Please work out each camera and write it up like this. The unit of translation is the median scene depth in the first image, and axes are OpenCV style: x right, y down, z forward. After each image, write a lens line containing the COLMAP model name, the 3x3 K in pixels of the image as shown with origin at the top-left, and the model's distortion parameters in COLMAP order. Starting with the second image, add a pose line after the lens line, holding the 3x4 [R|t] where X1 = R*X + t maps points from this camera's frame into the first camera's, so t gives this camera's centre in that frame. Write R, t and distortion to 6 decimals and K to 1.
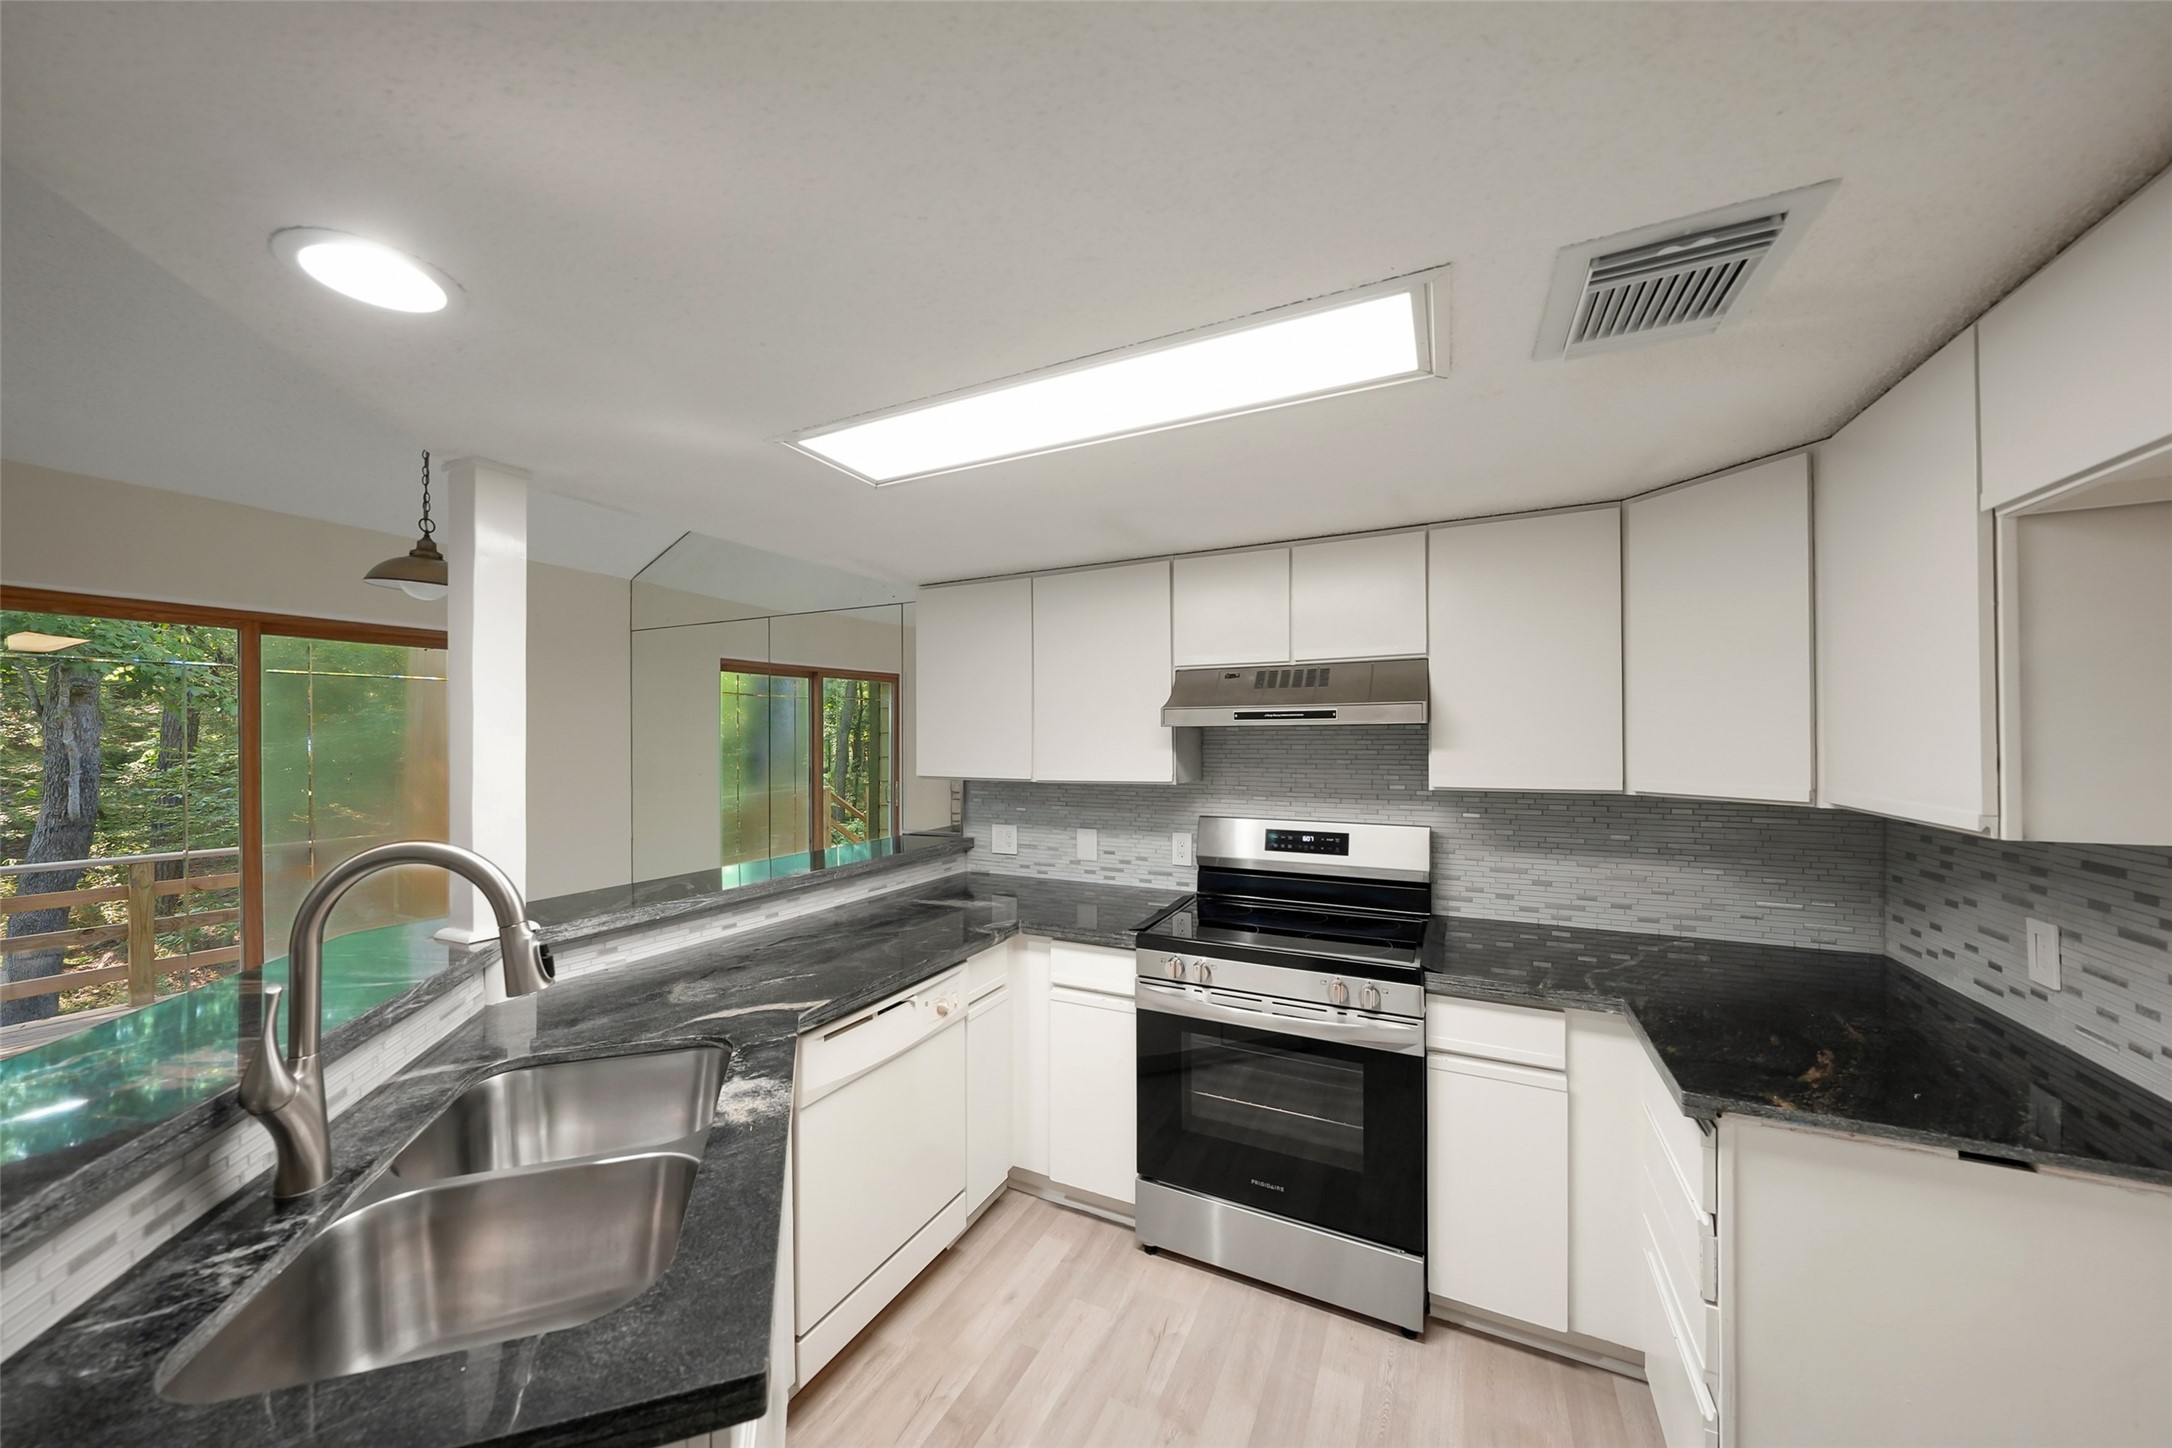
lens RADIAL K [[747.6, 0, 1076.9], [0, 747.6, 735.4], [0, 0, 1]] dist [-0.002824, 0.000236]
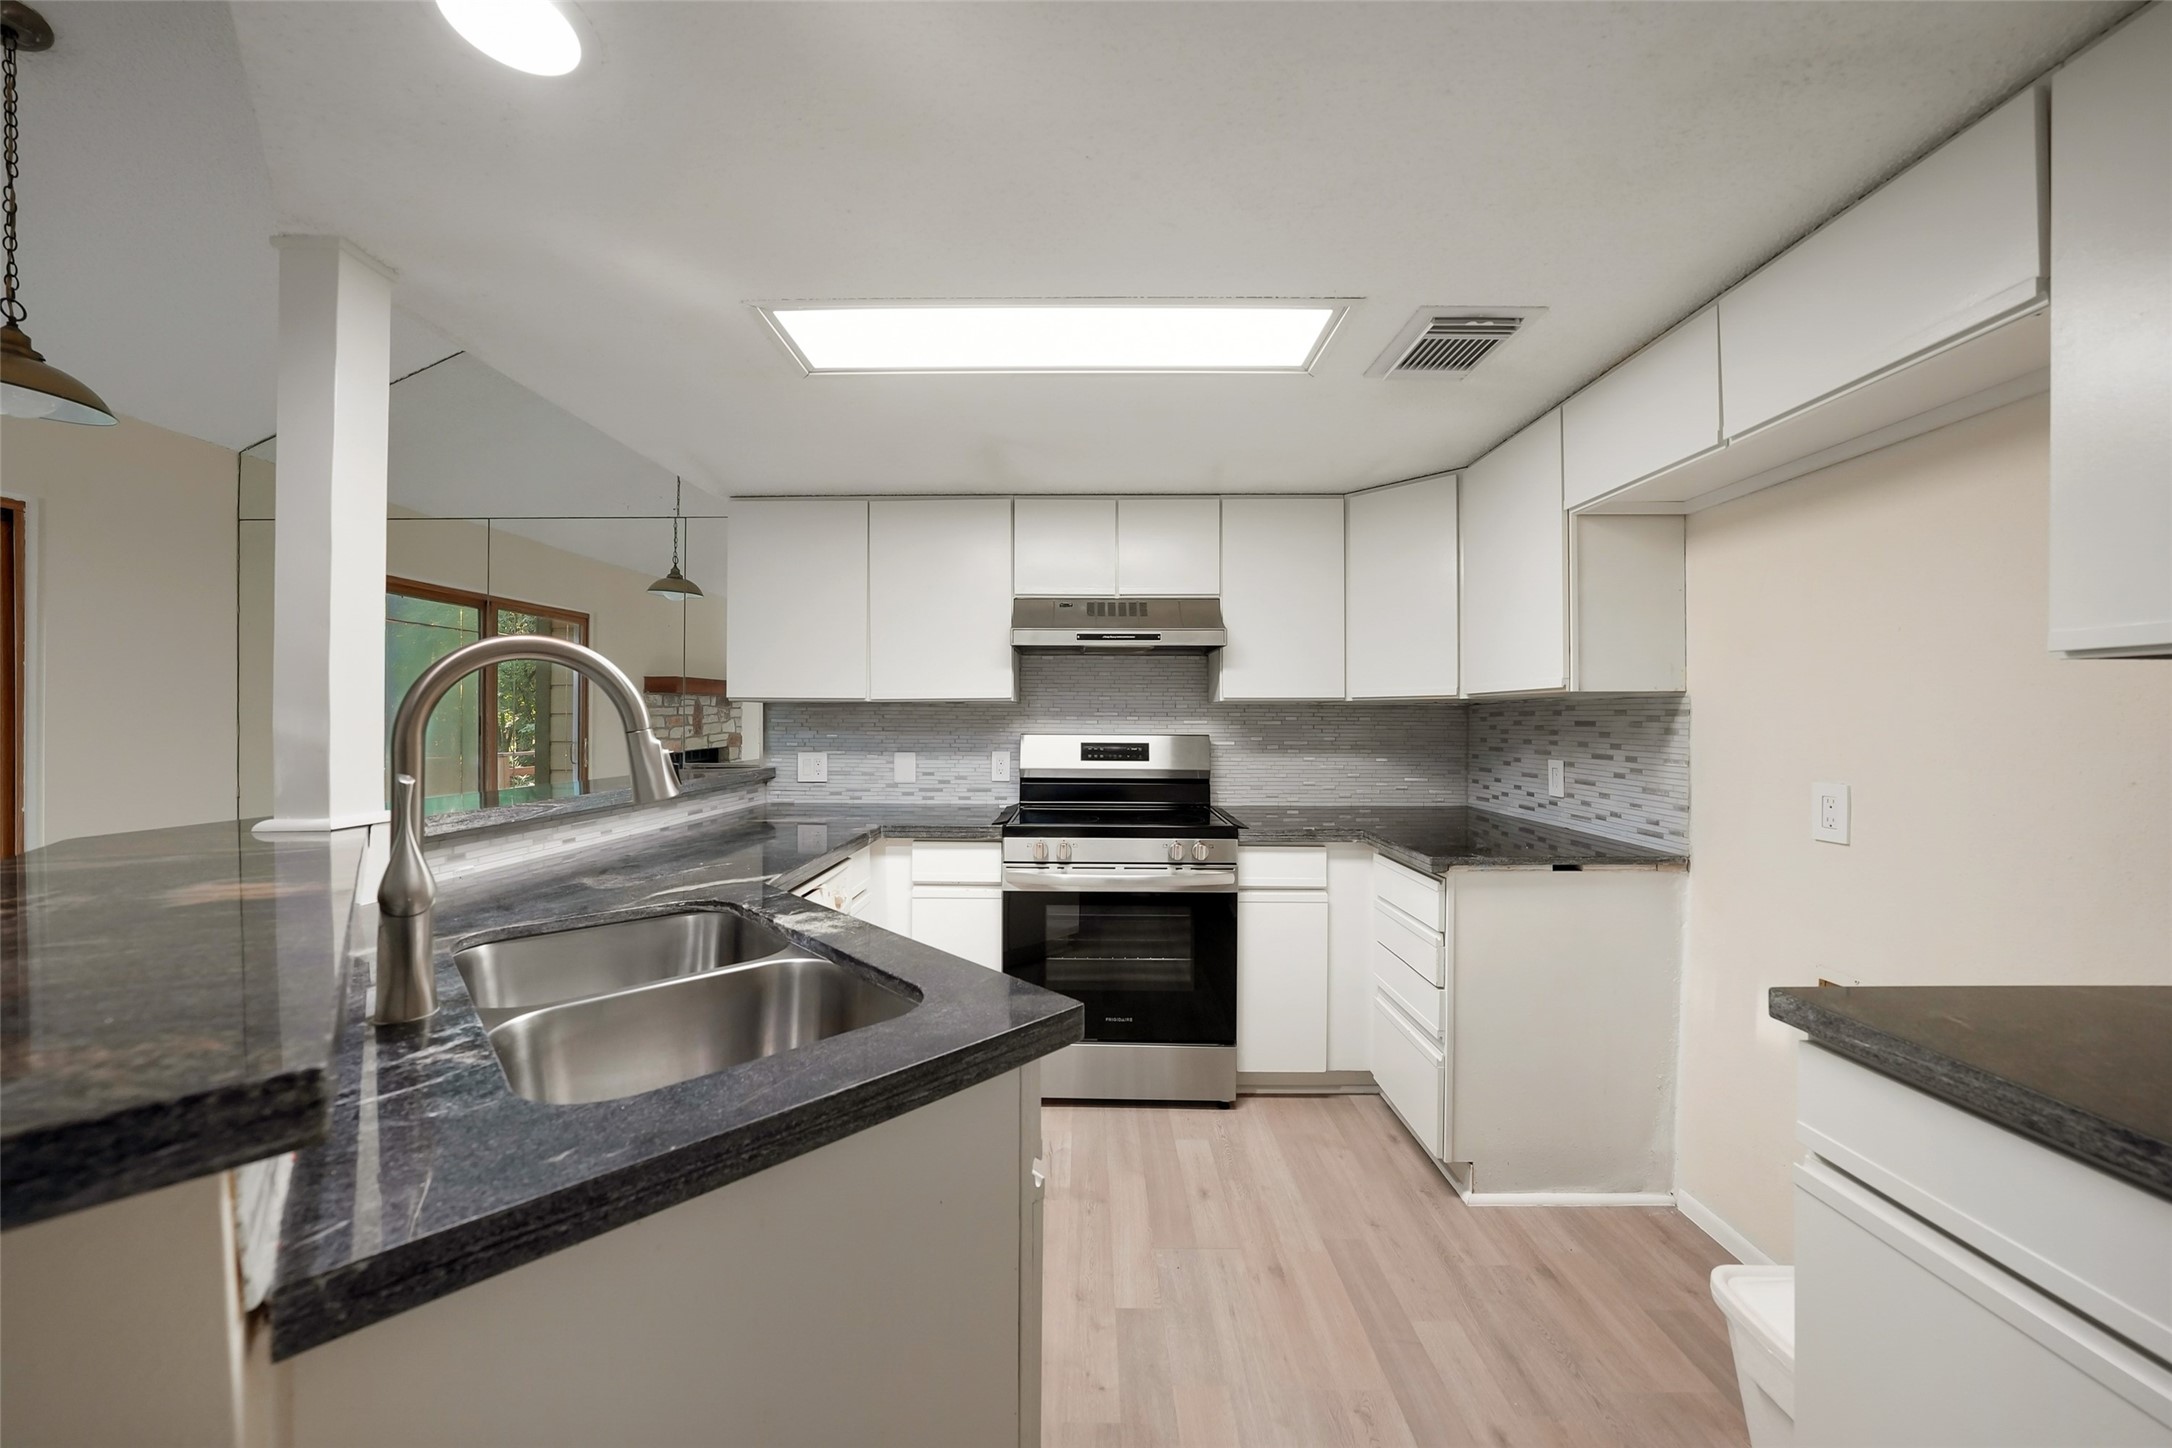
lens RADIAL K [[753.1, 0, 1076.1], [0, 753.1, 719.7], [0, 0, 1]] dist [-0.019728, 0.000090]
pose [[0.900140, 0.009123, 0.435505, -0.316694], [-0.008938, 0.999957, -0.002474, 0.111831], [-0.435509, -0.001665, 0.900183, -0.057505]]
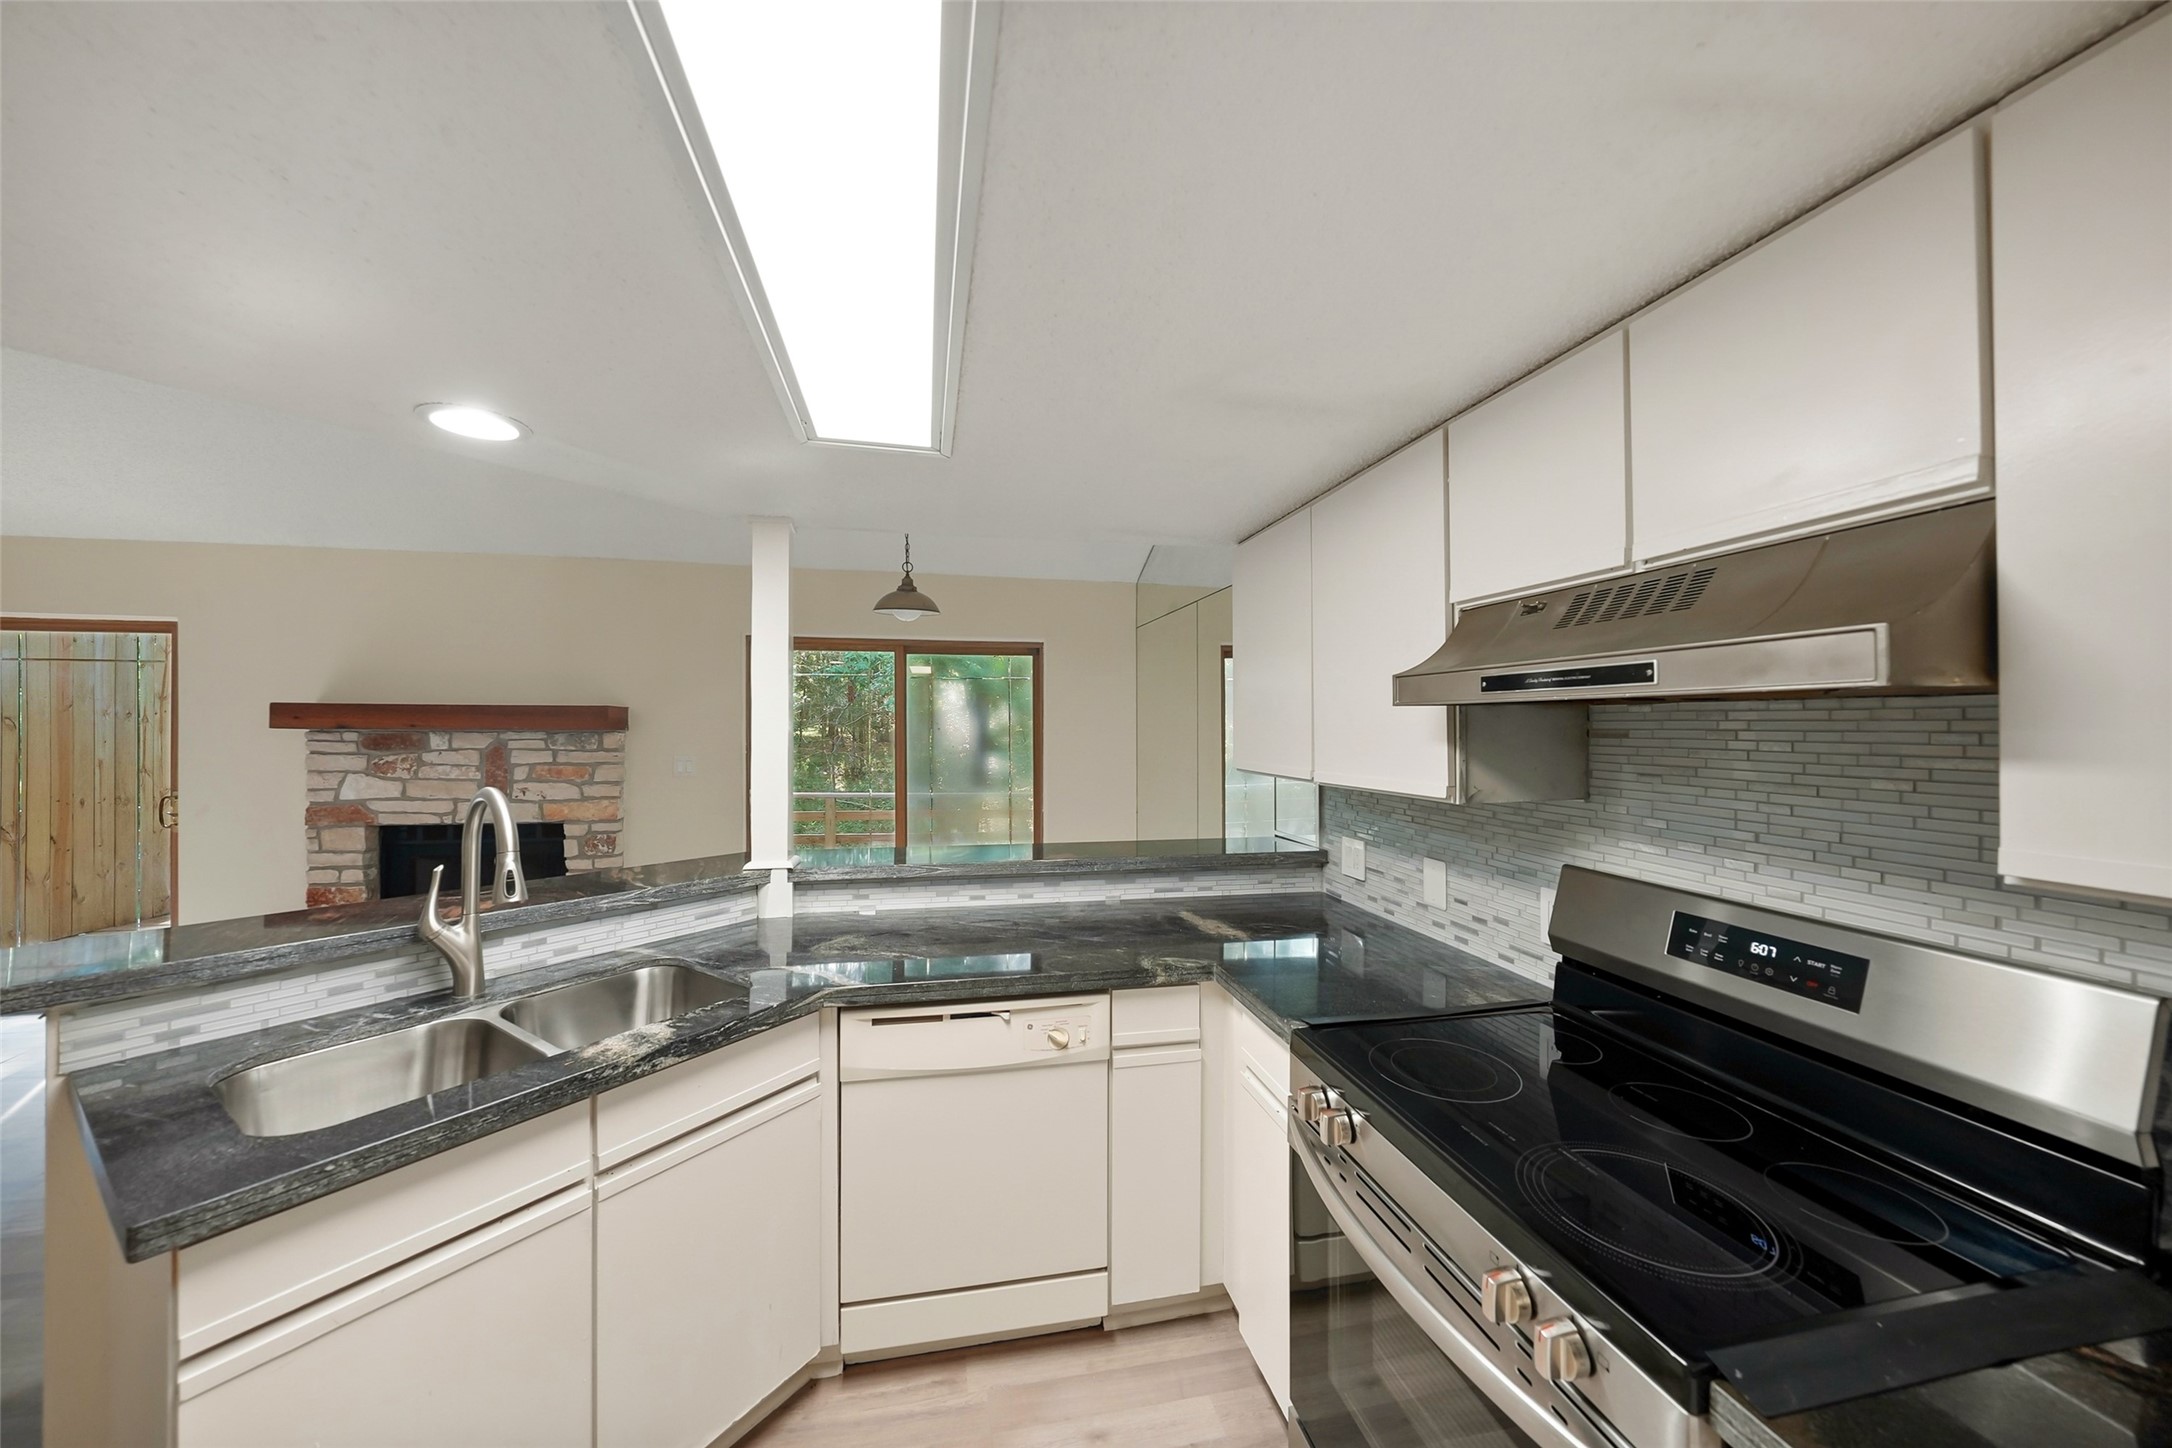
lens RADIAL K [[748.7, 0, 1079.0], [0, 748.7, 721.9], [0, 0, 1]] dist [-0.002172, -0.000055]
pose [[0.614893, 0.002919, -0.788605, 0.482782], [-0.001739, 0.999996, 0.002346, 0.000323], [0.788609, -0.000071, 0.614895, 0.467591]]
